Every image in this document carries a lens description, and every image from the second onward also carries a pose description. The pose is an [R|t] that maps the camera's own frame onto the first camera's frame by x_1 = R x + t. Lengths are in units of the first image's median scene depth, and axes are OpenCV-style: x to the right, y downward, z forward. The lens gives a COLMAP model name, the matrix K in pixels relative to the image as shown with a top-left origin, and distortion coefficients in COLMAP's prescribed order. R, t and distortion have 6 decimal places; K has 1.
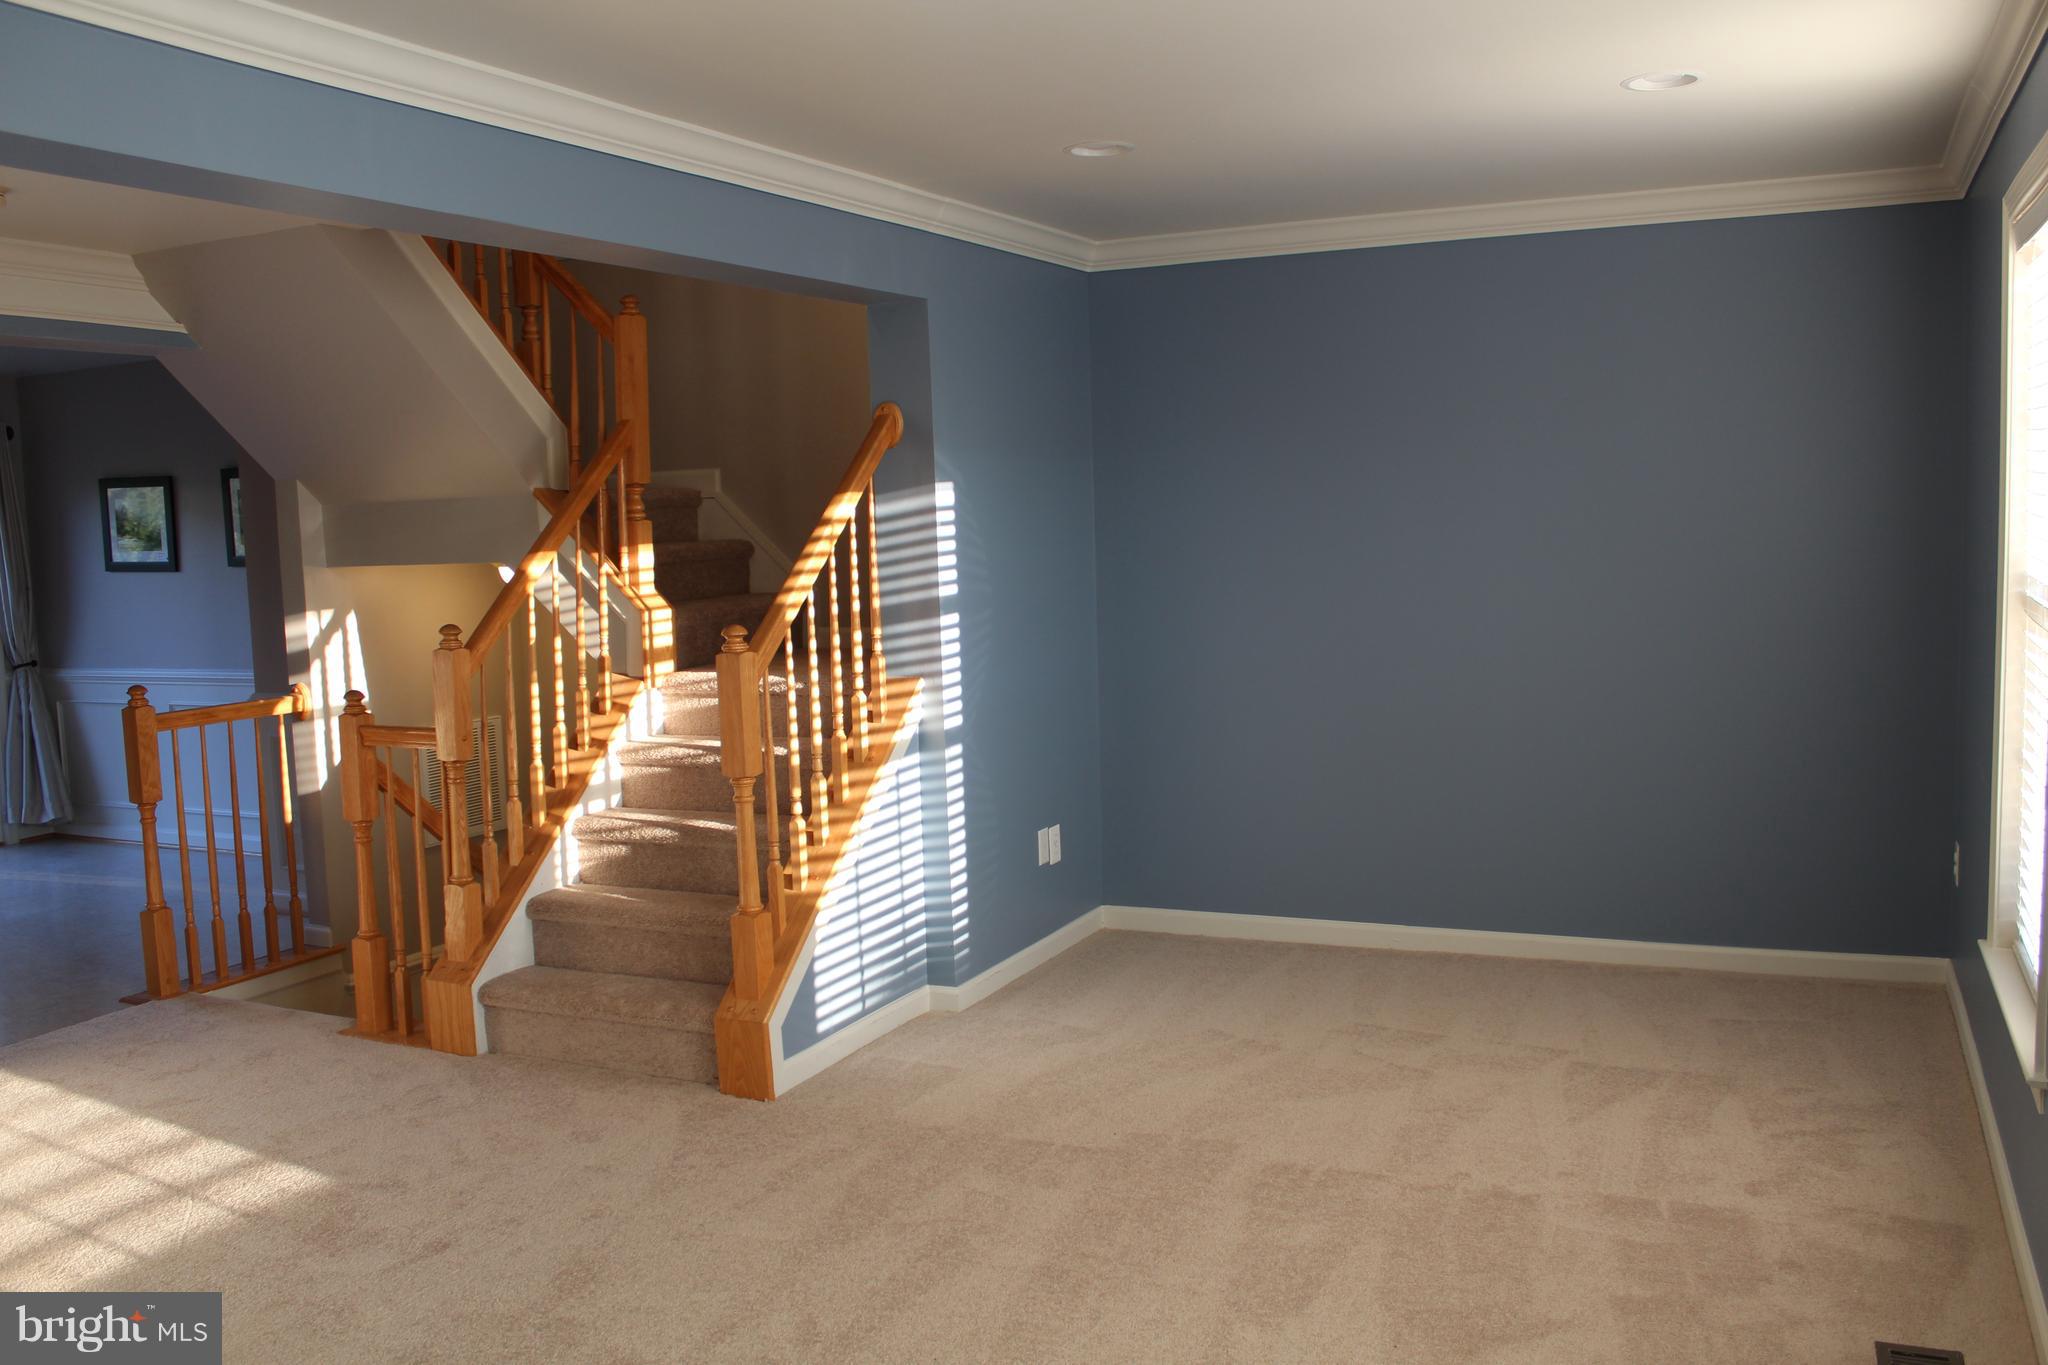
lens RADIAL K [[1697.4, 0, 1017.5], [0, 1697.4, 705.3], [0, 0, 1]] dist [-0.146977, 0.151776]
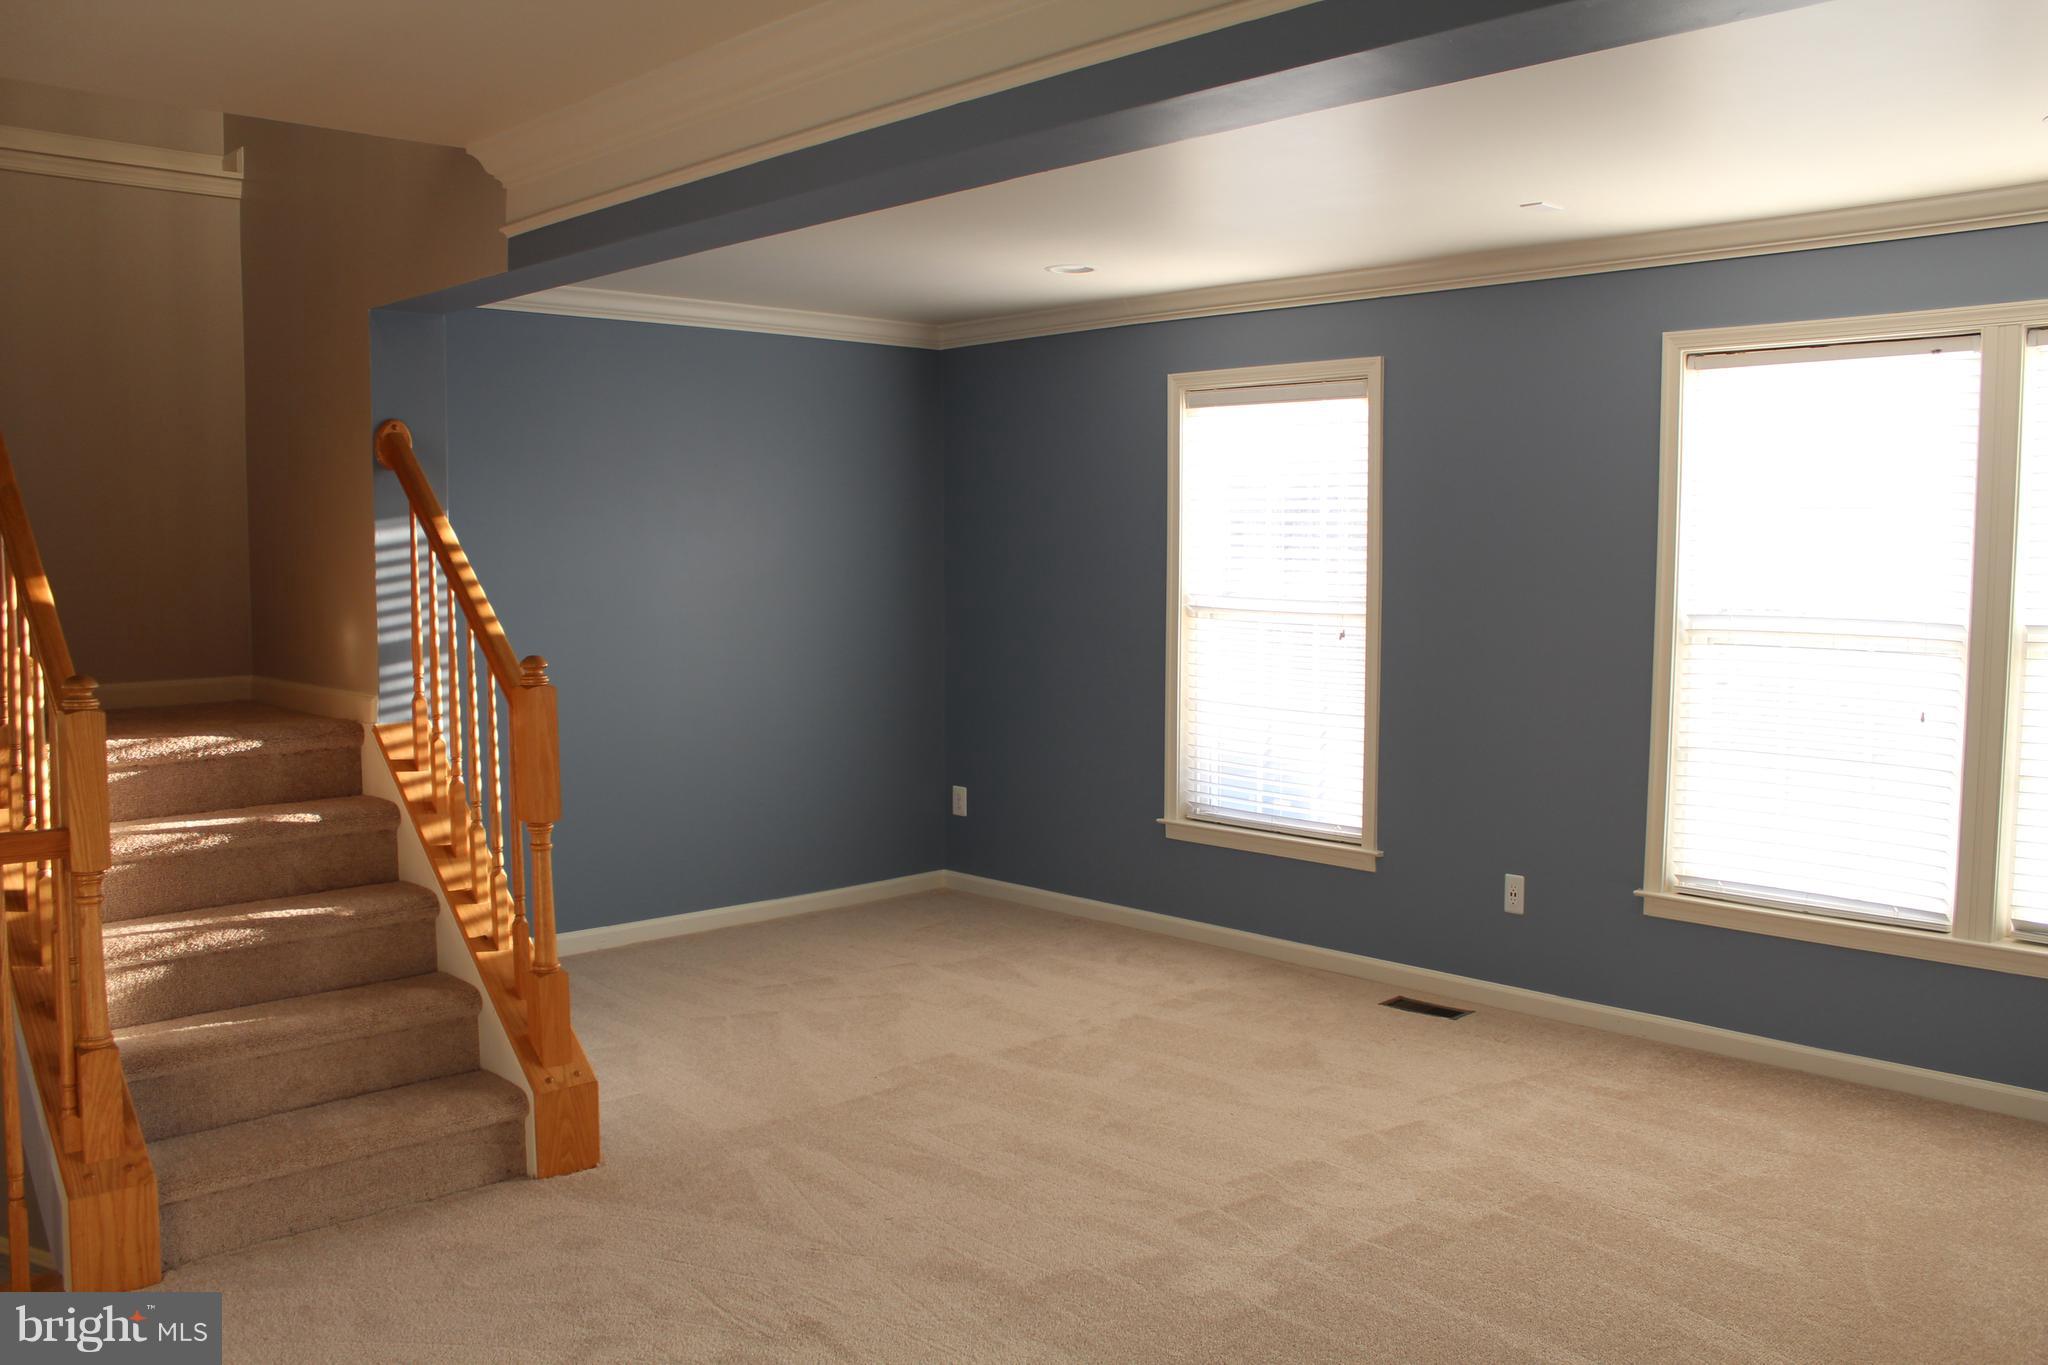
lens RADIAL K [[1697.4, 0, 1017.5], [0, 1697.4, 705.3], [0, 0, 1]] dist [-0.146977, 0.151776]
pose [[0.371247, -0.052835, 0.927030, -1.003790], [0.090095, 0.995719, 0.020669, -0.018148], [-0.924153, 0.075848, 0.374418, 0.466159]]
